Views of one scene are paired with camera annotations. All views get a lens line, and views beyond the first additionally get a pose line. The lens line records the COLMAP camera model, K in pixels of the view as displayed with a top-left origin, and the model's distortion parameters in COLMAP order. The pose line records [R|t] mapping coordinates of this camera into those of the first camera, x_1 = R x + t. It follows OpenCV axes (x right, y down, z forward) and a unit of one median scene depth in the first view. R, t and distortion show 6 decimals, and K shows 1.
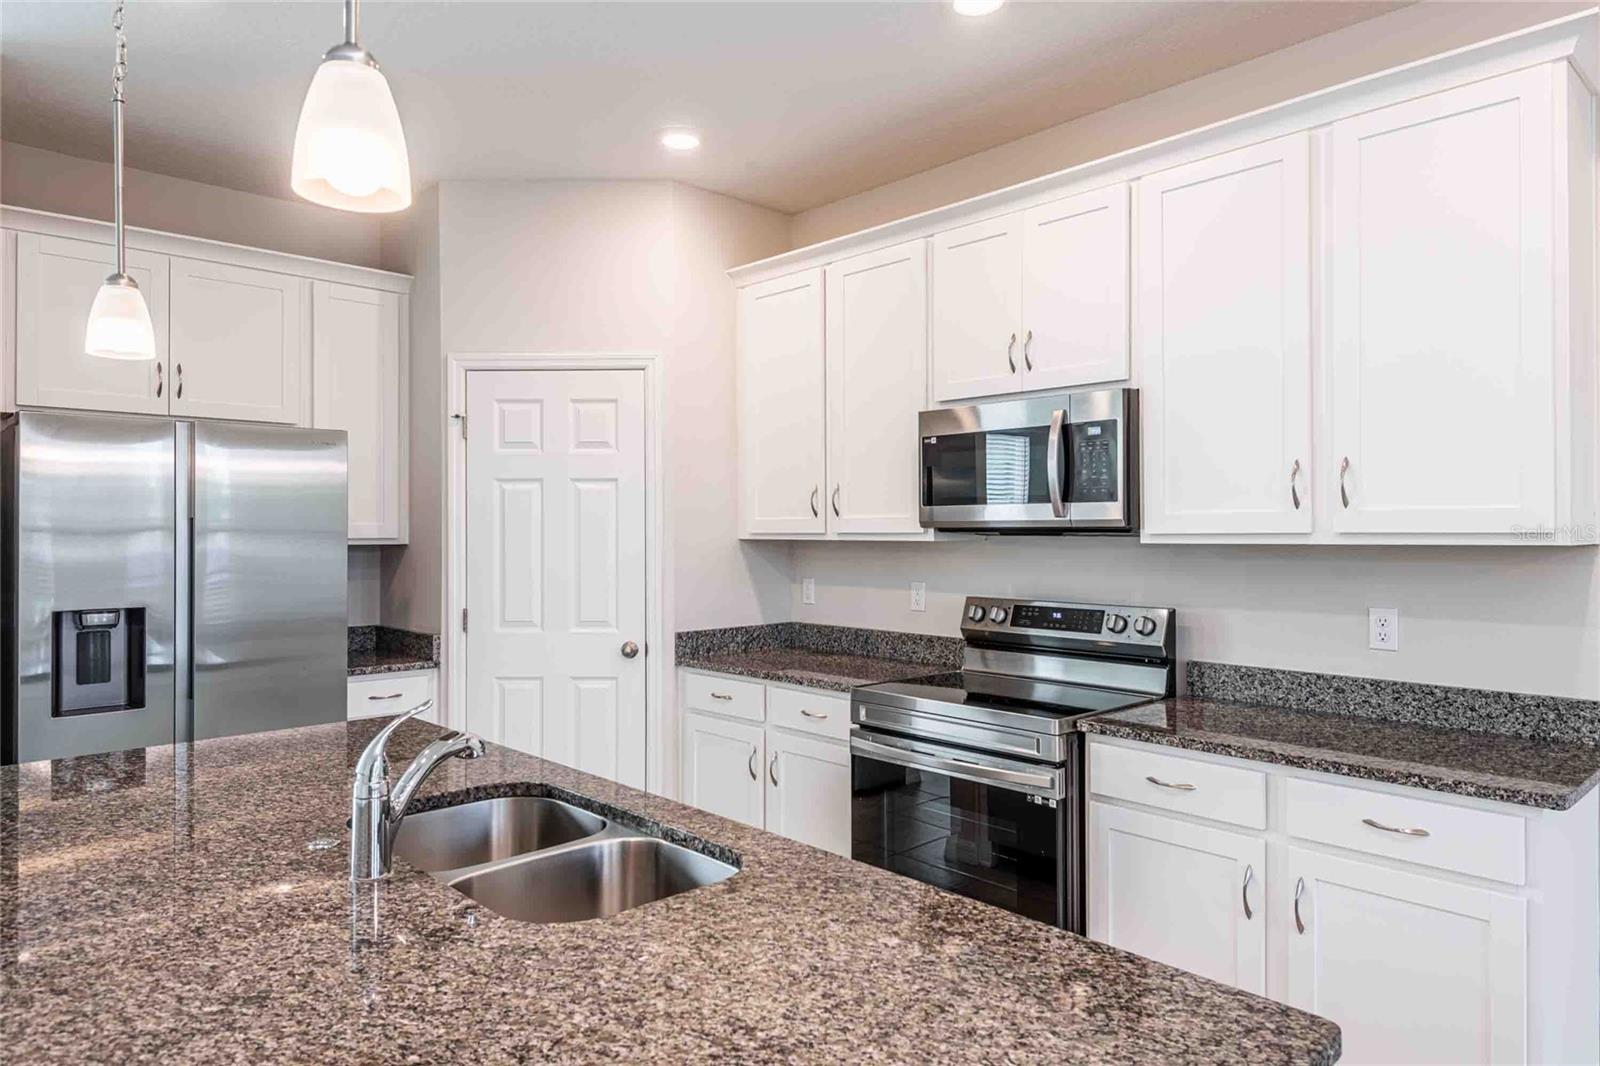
lens RADIAL K [[959.6, 0, 830.5], [0, 959.6, 521.0], [0, 0, 1]] dist [0.015246, -0.012582]
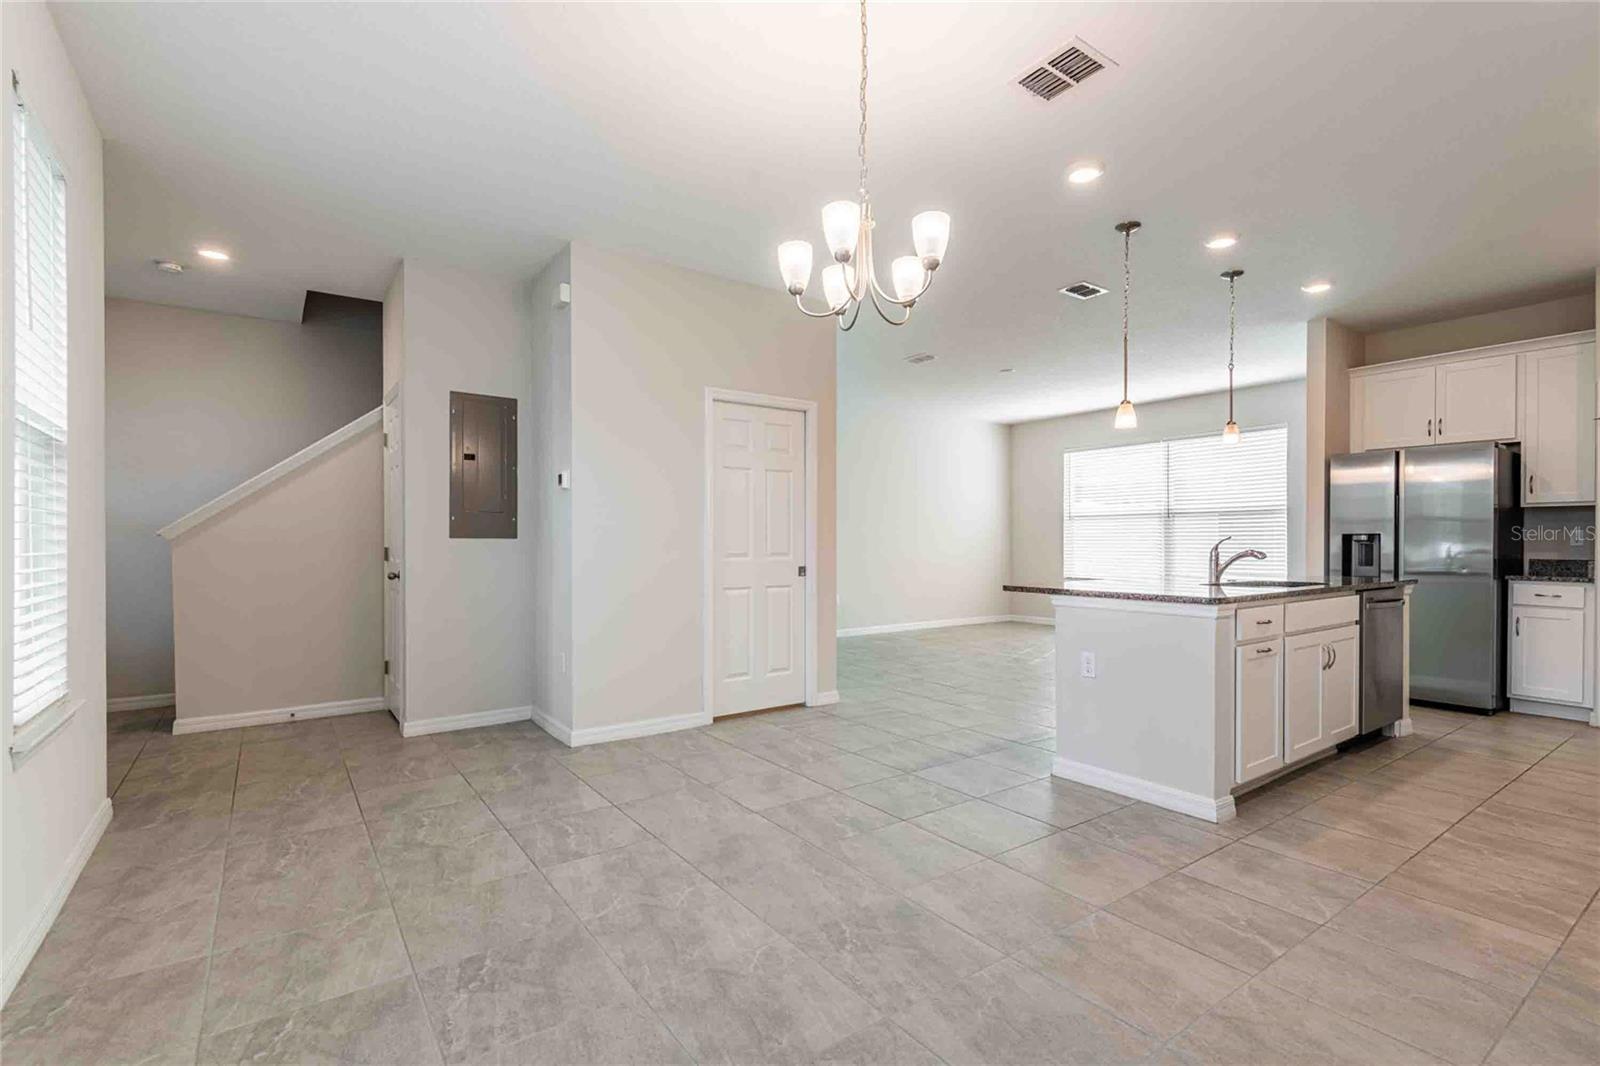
lens RADIAL K [[735.4, 0, 804.7], [0, 735.4, 543.1], [0, 0, 1]] dist [0.026177, -0.016122]
pose [[-0.157204, 0.006041, -0.987548, 1.142849], [0.012096, 0.999918, 0.004191, 0.079993], [0.987492, -0.011287, -0.157264, -0.081737]]
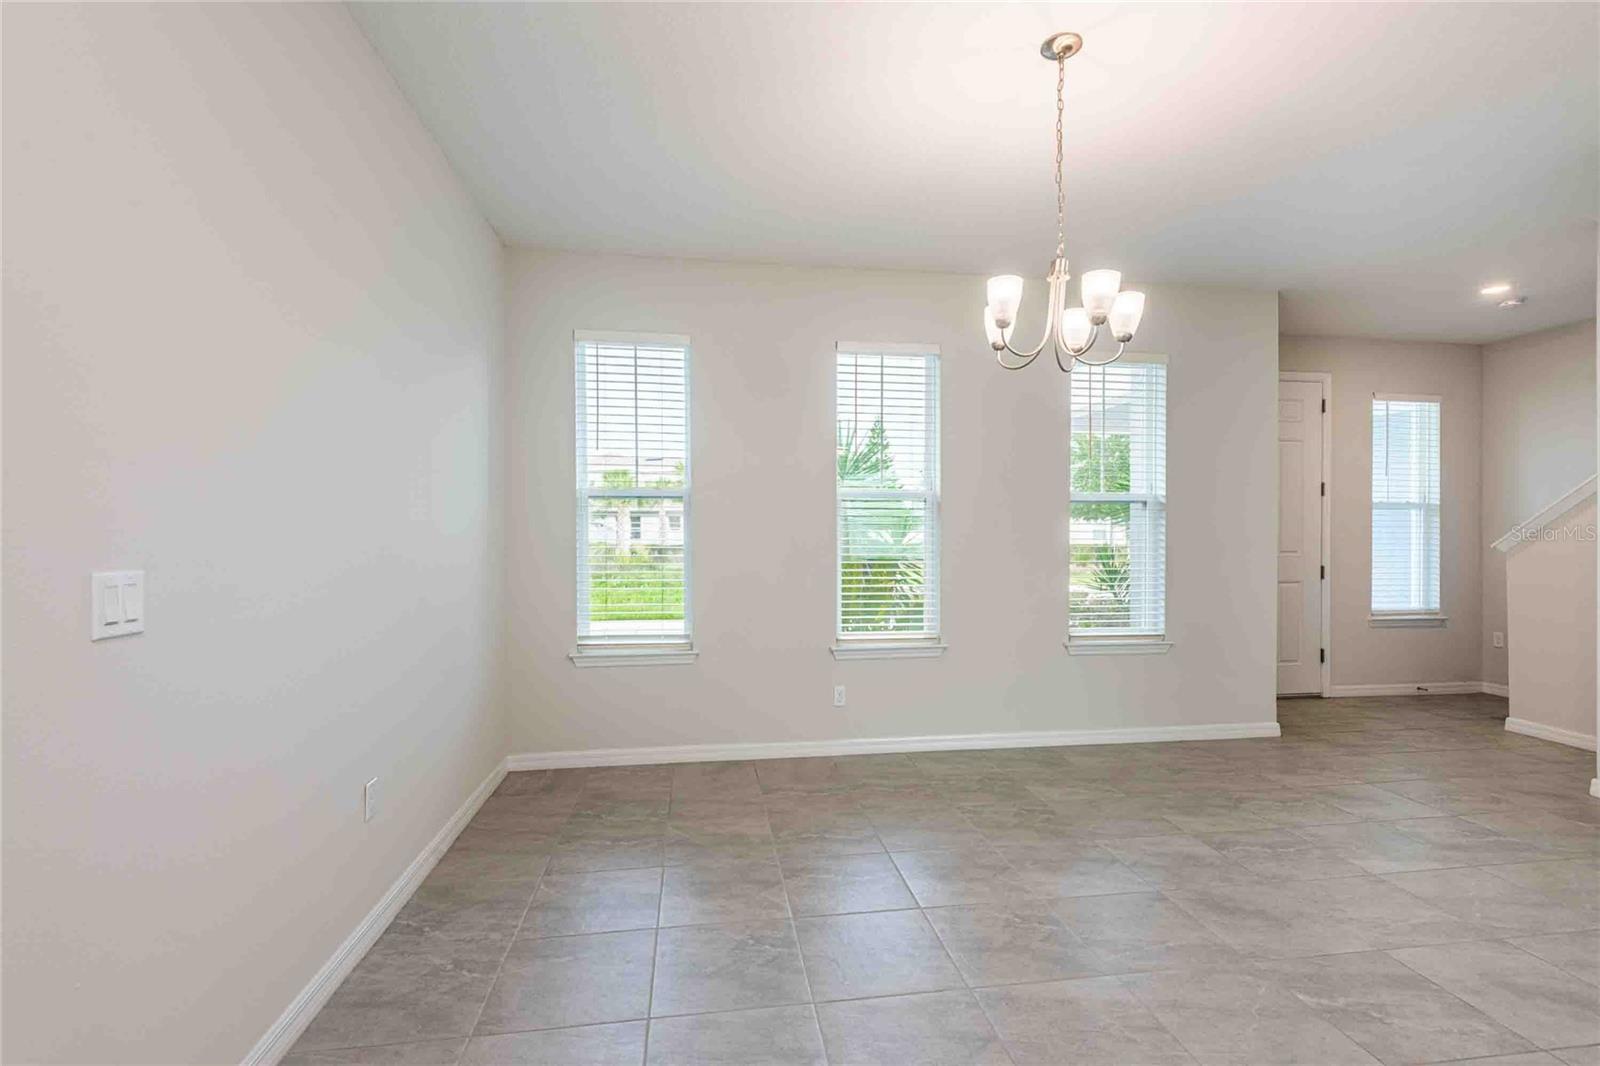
lens RADIAL K [[735.4, 0, 807.8], [0, 735.4, 536.4], [0, 0, 1]] dist [0.026177, -0.016122]
pose [[-0.808978, -0.002677, 0.587833, 0.223253], [-0.005968, 0.999975, -0.003660, 0.048193], [-0.587809, -0.006469, -0.808974, 0.595799]]
